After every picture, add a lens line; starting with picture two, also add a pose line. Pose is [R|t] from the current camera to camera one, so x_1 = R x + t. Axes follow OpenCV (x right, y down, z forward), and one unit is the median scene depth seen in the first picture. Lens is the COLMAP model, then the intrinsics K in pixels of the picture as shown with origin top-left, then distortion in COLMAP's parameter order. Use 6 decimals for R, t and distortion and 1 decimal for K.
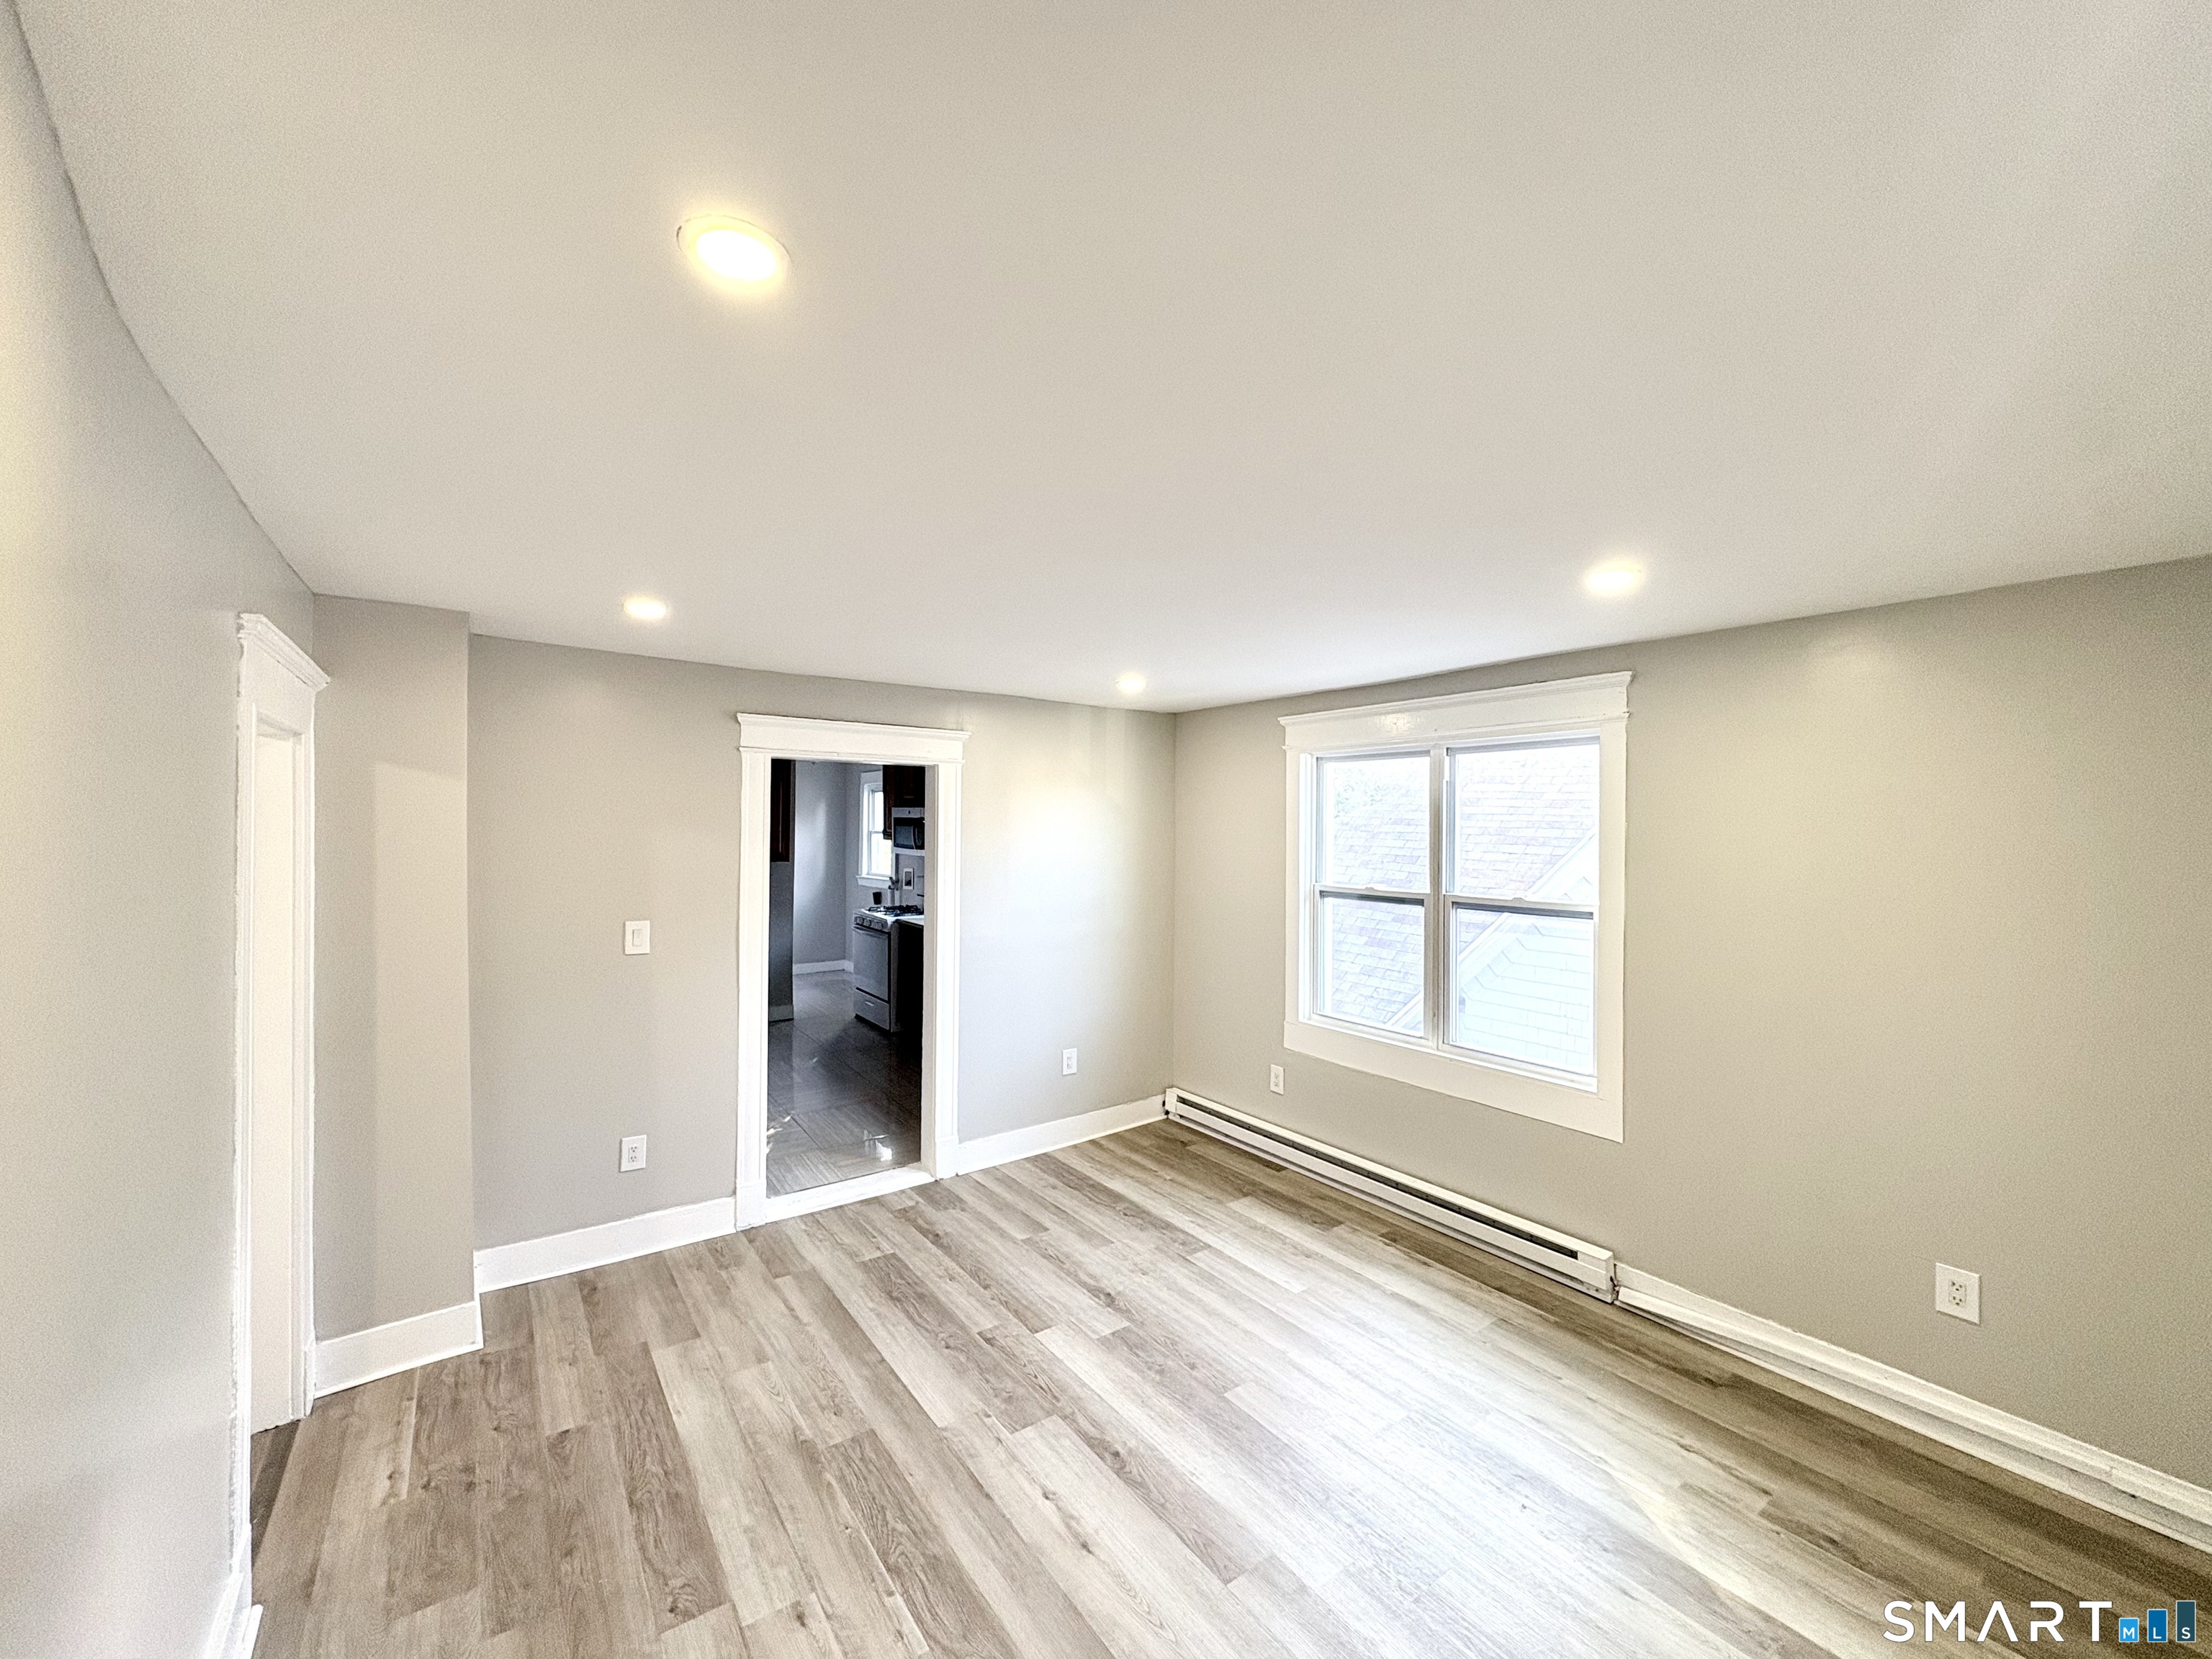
lens RADIAL K [[882.2, 0, 1105.9], [0, 882.2, 826.3], [0, 0, 1]] dist [-0.000828, -0.000151]
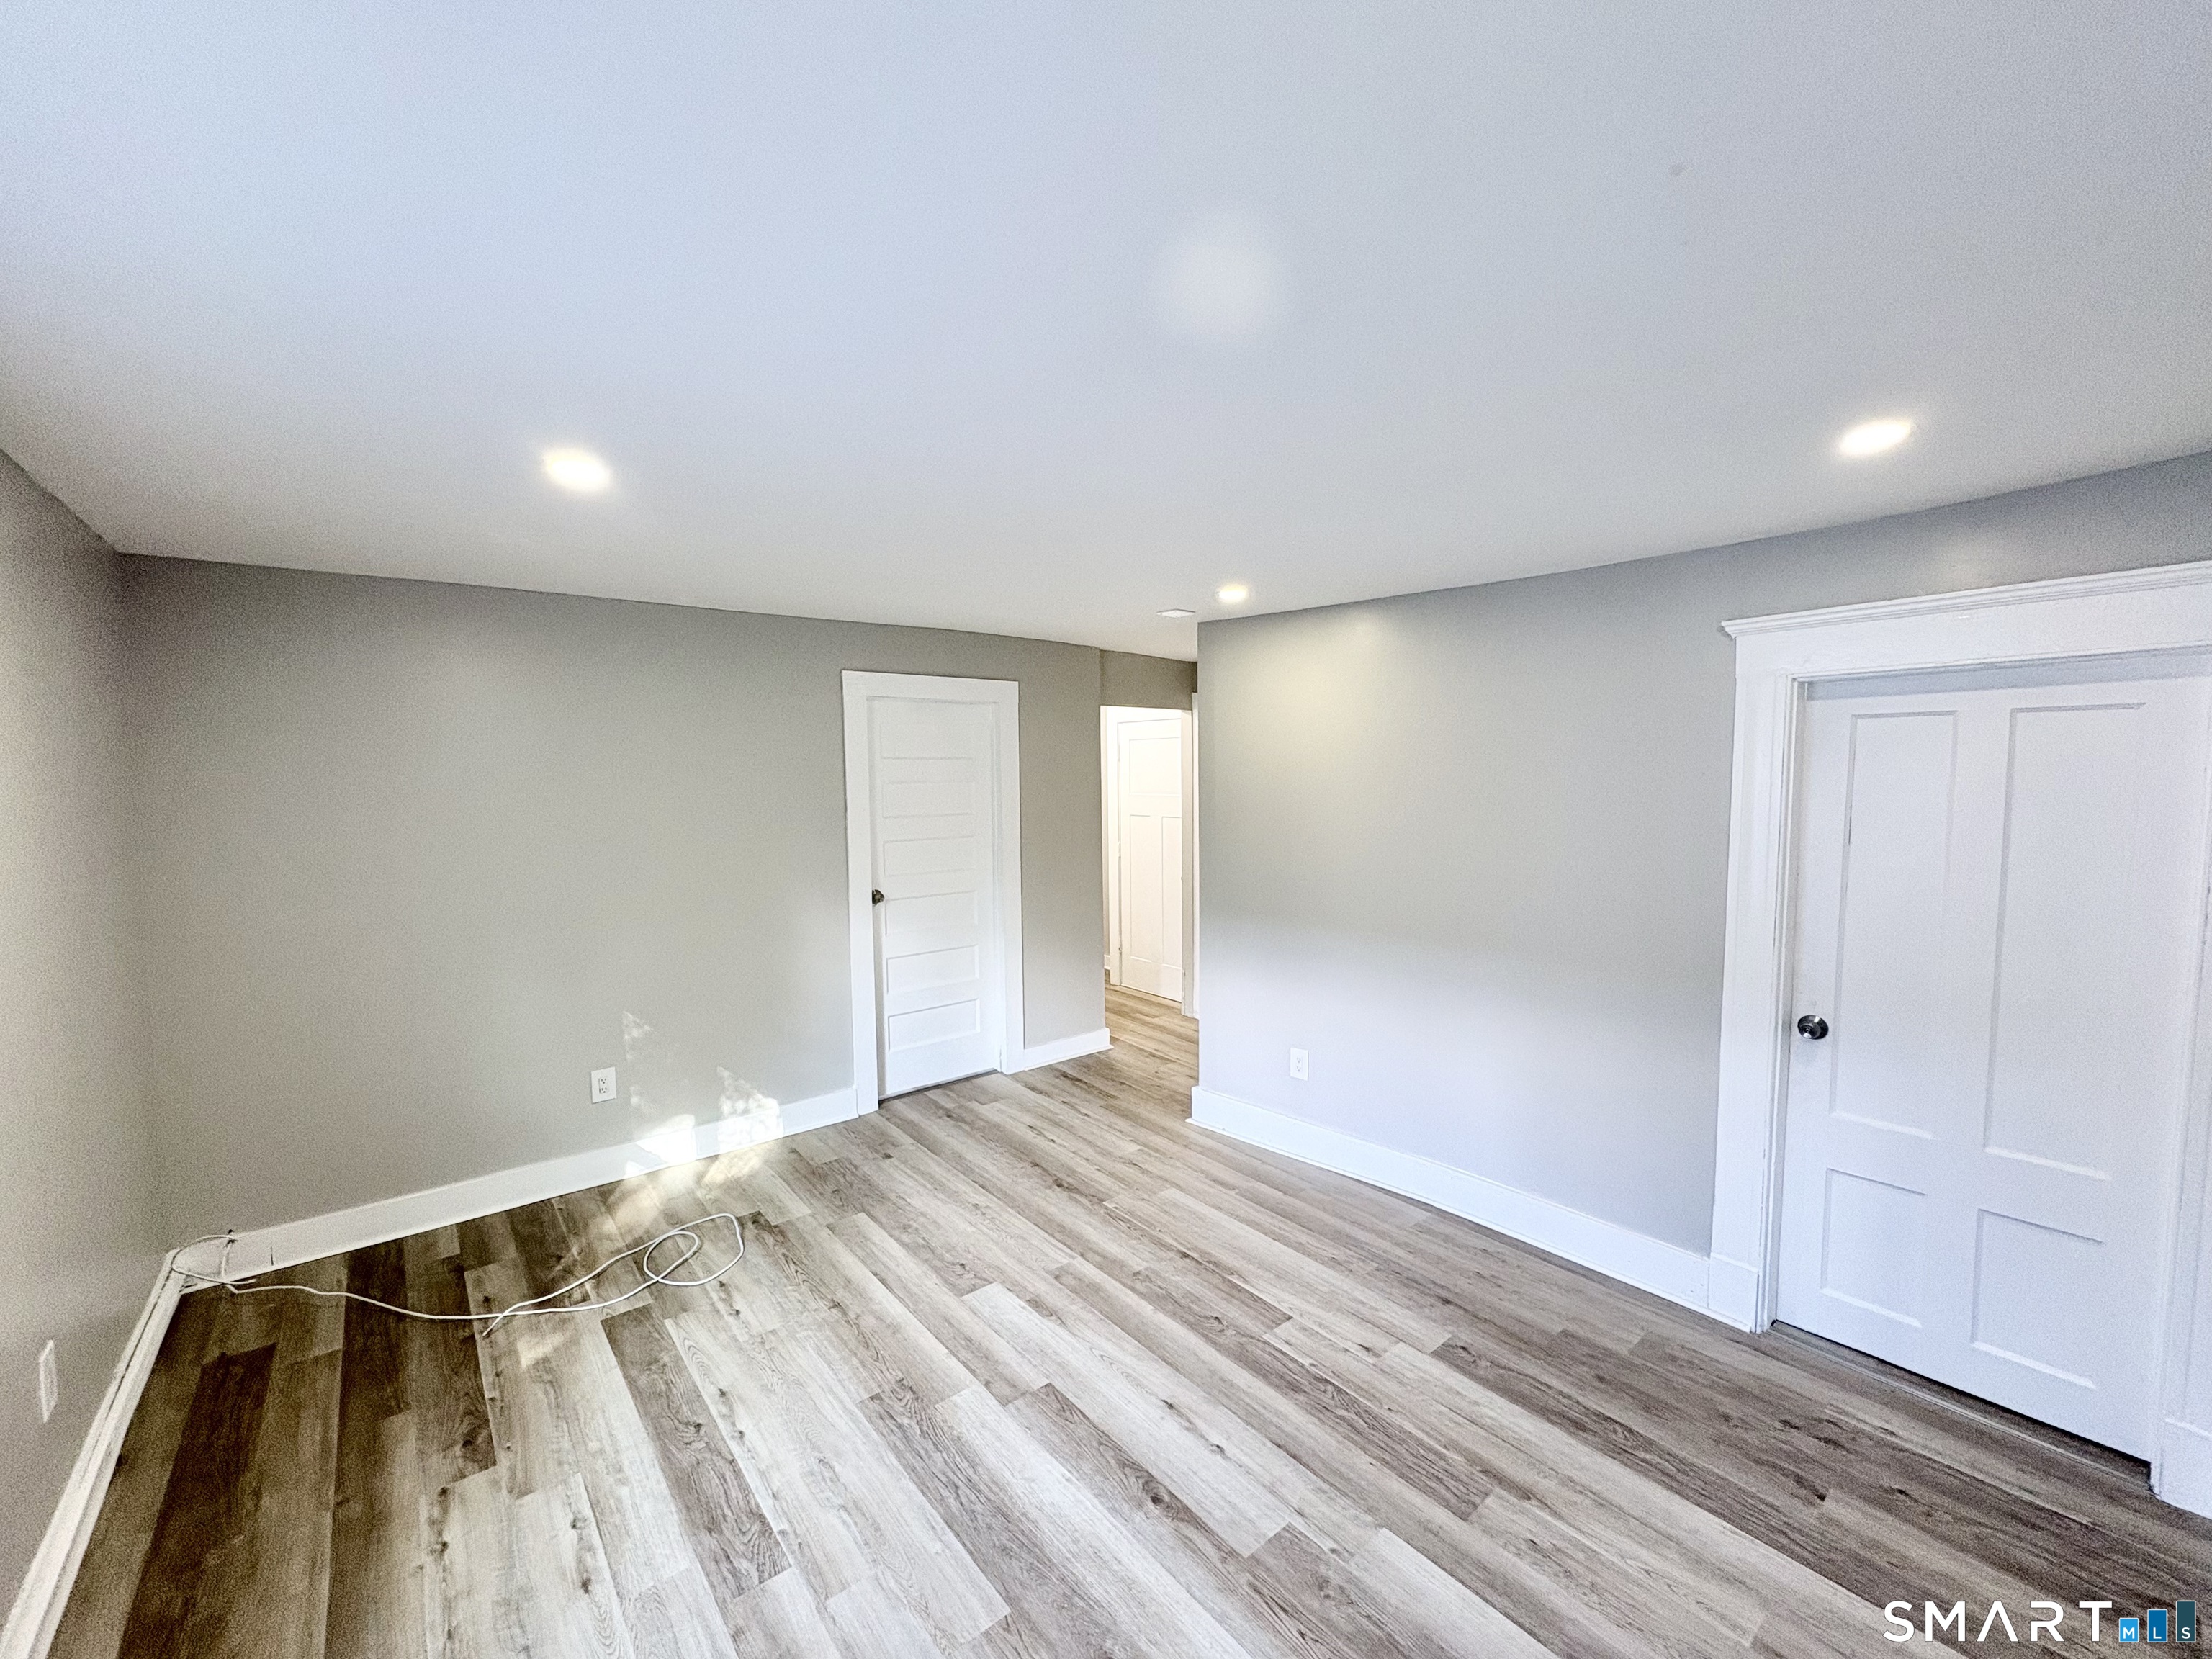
lens RADIAL K [[882.2, 0, 1108.0], [0, 882.2, 832.7], [0, 0, 1]] dist [-0.000828, -0.000151]
pose [[-0.997298, 0.004170, -0.073341, 0.120594], [-0.000779, 0.997731, 0.067329, 0.010592], [0.073455, 0.067204, -0.995032, 1.842601]]
